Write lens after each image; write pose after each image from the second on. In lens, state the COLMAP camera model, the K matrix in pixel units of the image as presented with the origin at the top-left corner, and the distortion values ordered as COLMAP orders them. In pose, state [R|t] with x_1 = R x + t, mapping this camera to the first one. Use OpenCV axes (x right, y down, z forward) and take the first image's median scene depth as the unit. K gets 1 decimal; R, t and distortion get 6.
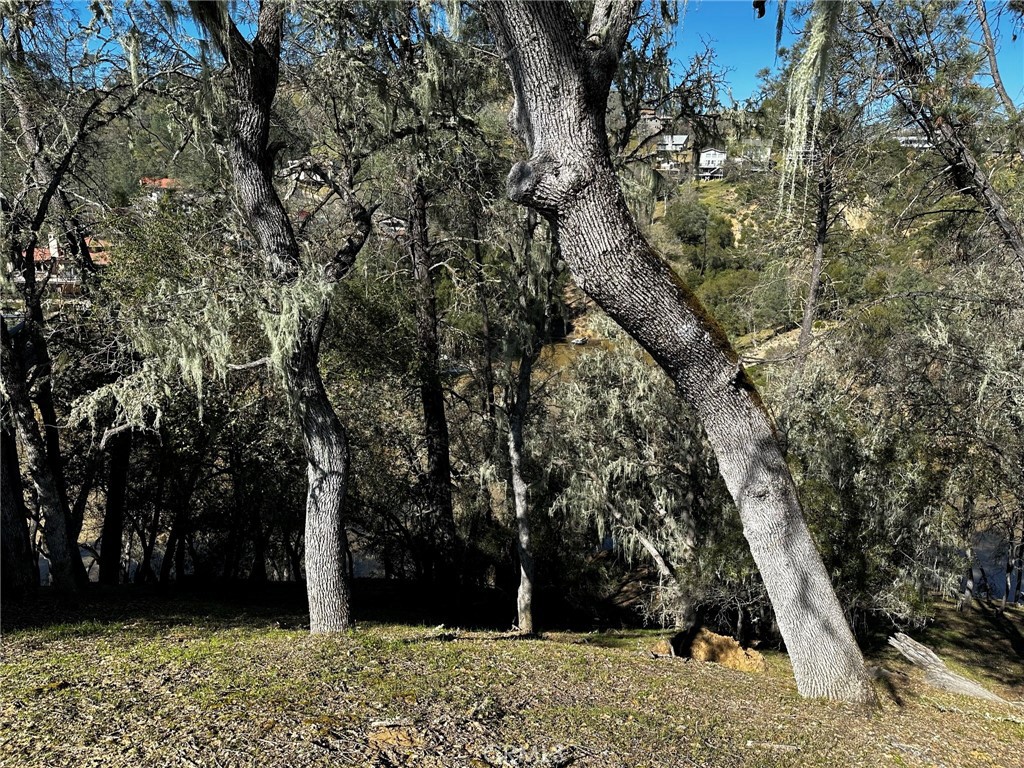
lens RADIAL K [[705.0, 0, 512.0], [0, 705.0, 384.0], [0, 0, 1]] dist [0.068172, -0.100483]
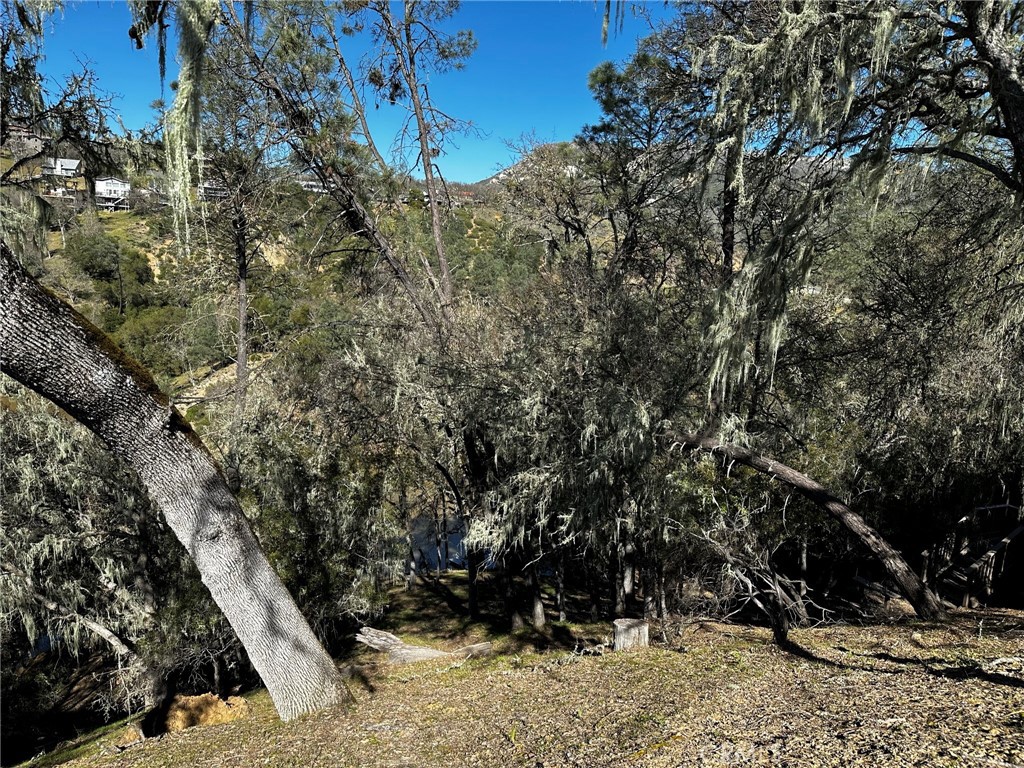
lens RADIAL K [[709.6, 0, 515.9], [0, 709.6, 386.2], [0, 0, 1]] dist [0.051308, -0.068425]
pose [[0.724261, -0.113516, 0.680118, 0.001842], [0.144450, 0.989447, 0.011320, 0.000334], [-0.674226, 0.090044, 0.733016, -0.003985]]
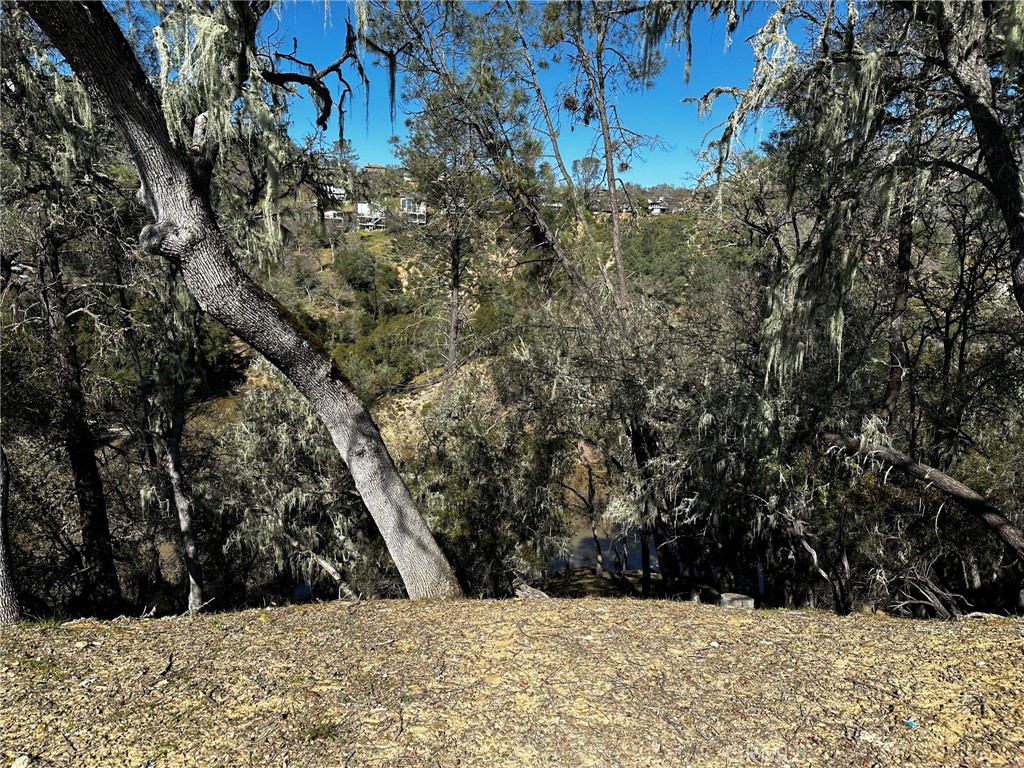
lens RADIAL K [[710.0, 0, 513.0], [0, 710.0, 390.0], [0, 0, 1]] dist [0.100526, -0.147687]
pose [[0.902539, -0.075320, 0.423971, 0.006824], [0.099414, 0.994432, -0.034965, 0.031841], [-0.418976, 0.073705, 0.905001, -0.133881]]
